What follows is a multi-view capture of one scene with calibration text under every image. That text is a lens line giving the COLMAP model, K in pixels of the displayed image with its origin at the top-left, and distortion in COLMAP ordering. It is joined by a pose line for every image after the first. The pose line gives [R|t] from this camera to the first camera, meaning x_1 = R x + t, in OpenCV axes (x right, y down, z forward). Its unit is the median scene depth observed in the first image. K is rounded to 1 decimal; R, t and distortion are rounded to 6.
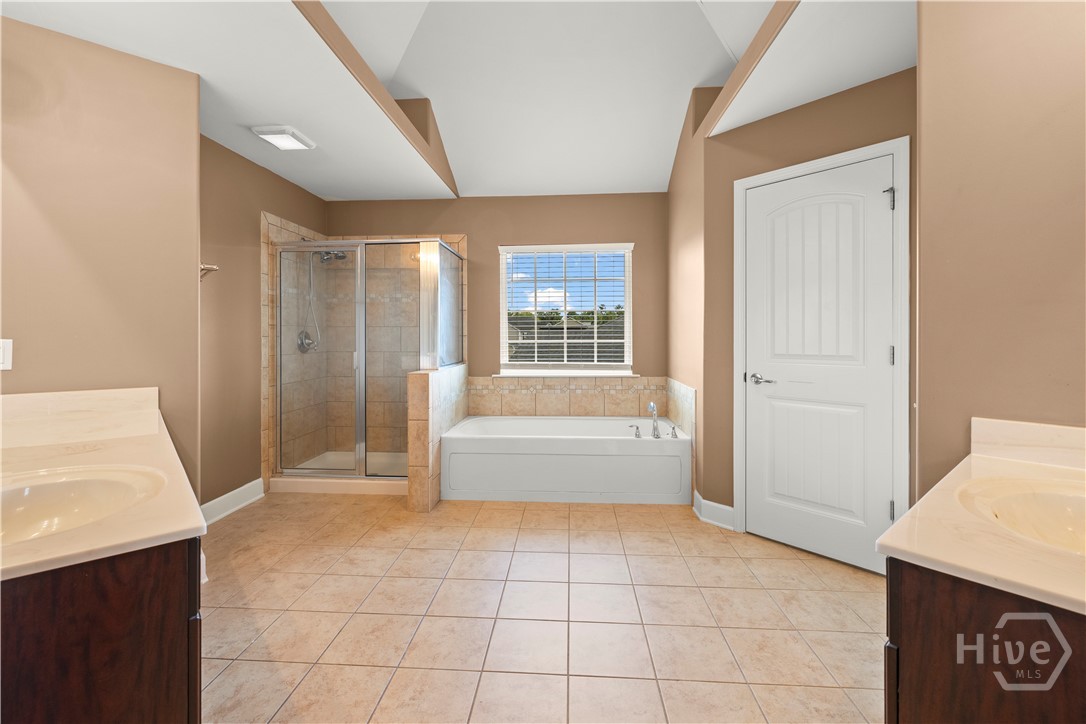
lens RADIAL K [[464.4, 0, 539.8], [0, 464.4, 336.8], [0, 0, 1]] dist [0.001174, 0.000107]
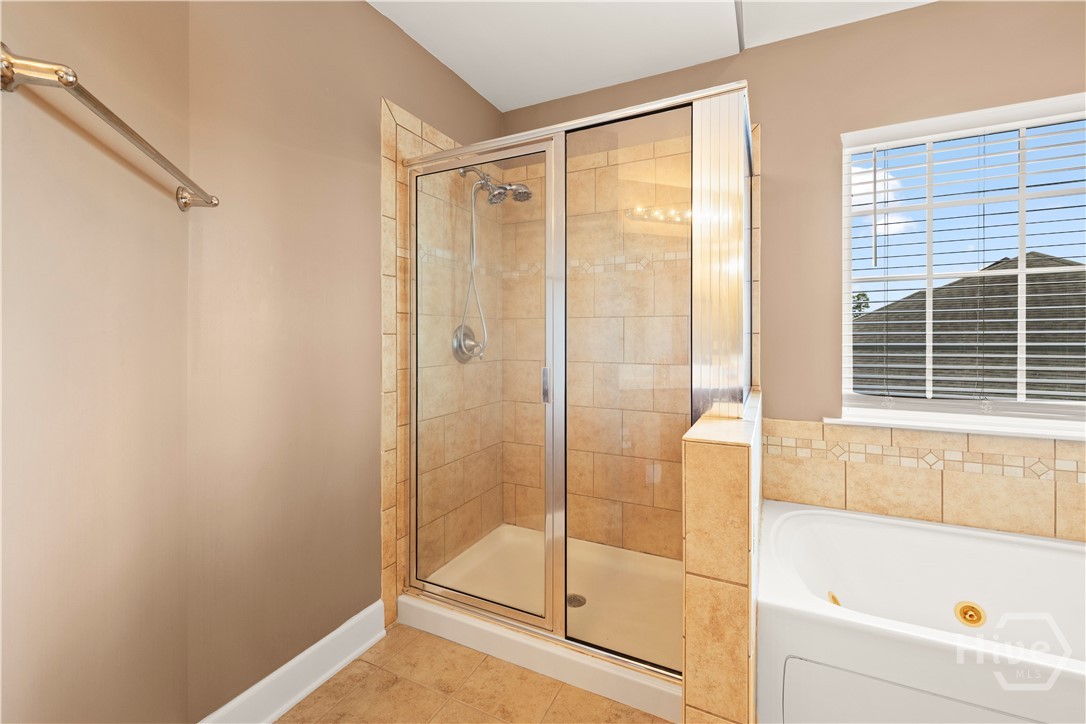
lens RADIAL K [[464.4, 0, 539.8], [0, 464.4, 336.8], [0, 0, 1]] dist [0.001174, 0.000107]
pose [[0.923278, 0.002267, -0.384125, -0.199427], [-0.002443, 0.999997, 0.000031, 0.001932], [0.384124, 0.000909, 0.923281, 0.506857]]
